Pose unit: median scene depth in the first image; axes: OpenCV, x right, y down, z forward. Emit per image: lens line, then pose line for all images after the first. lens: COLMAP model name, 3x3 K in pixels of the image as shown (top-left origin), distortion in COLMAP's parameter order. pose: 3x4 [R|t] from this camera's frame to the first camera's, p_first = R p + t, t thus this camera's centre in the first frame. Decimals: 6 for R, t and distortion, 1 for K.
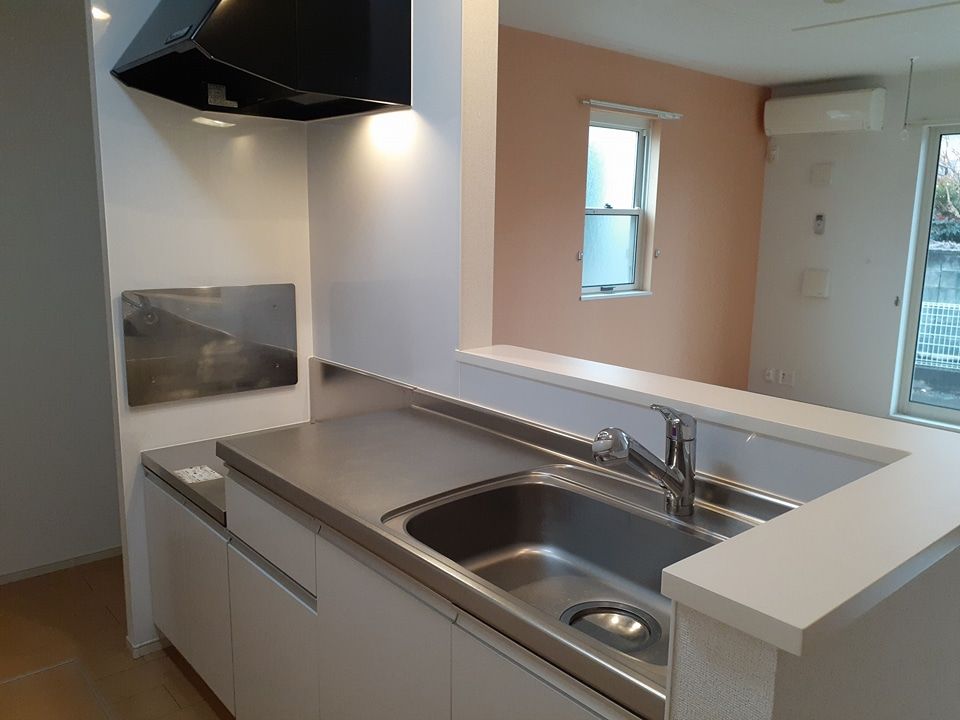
lens RADIAL K [[770.7, 0, 485.7], [0, 770.7, 352.6], [0, 0, 1]] dist [0.022765, -0.043120]
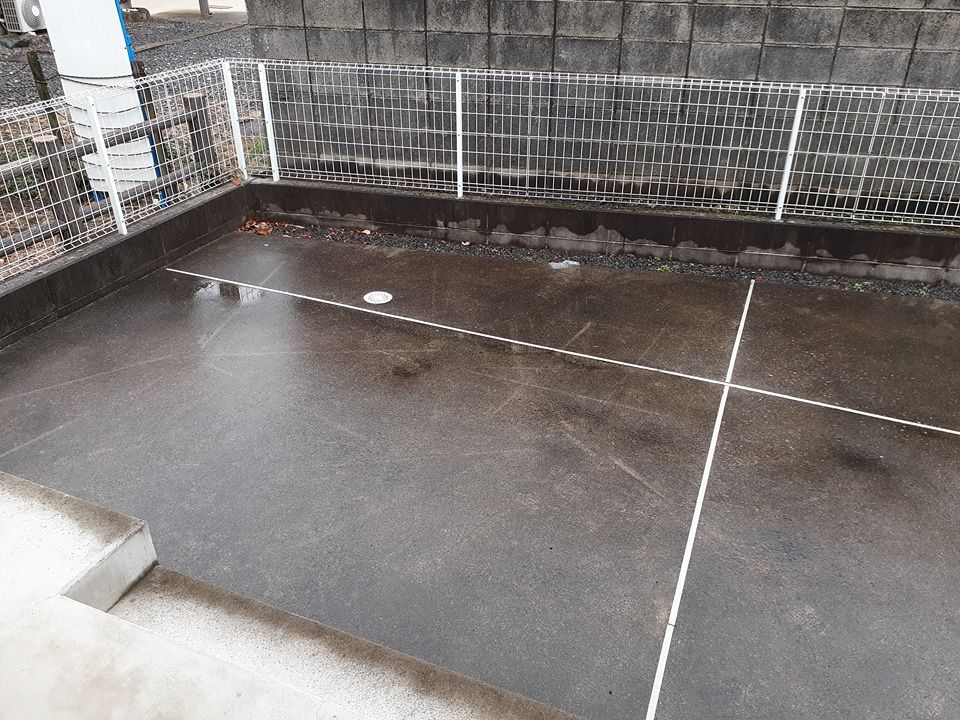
lens RADIAL K [[770.7, 0, 474.1], [0, 770.7, 363.1], [0, 0, 1]] dist [0.022765, -0.043120]
pose [[0.904487, -0.248621, 0.346540, 0.689853], [0.095959, 0.910315, 0.402639, -0.135925], [-0.415565, -0.330928, 0.847226, 0.751881]]
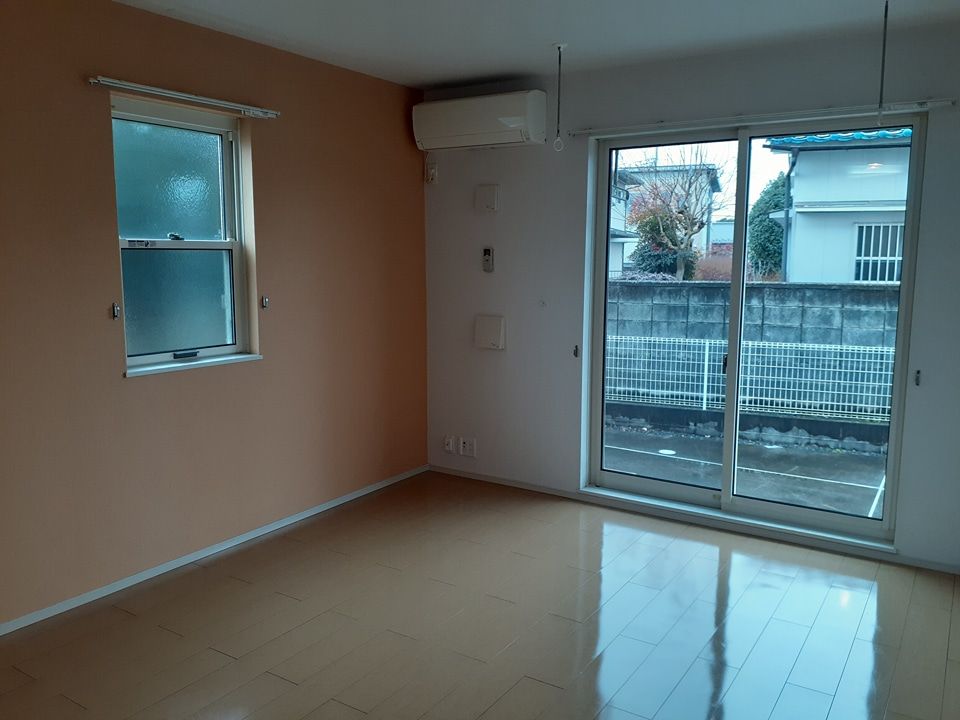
lens RADIAL K [[770.7, 0, 476.8], [0, 770.7, 362.5], [0, 0, 1]] dist [0.022765, -0.043120]
pose [[0.962613, -0.050906, 0.266053, 0.198430], [0.059085, 0.997992, -0.022824, -0.039247], [-0.264357, 0.037691, 0.963688, 0.225184]]
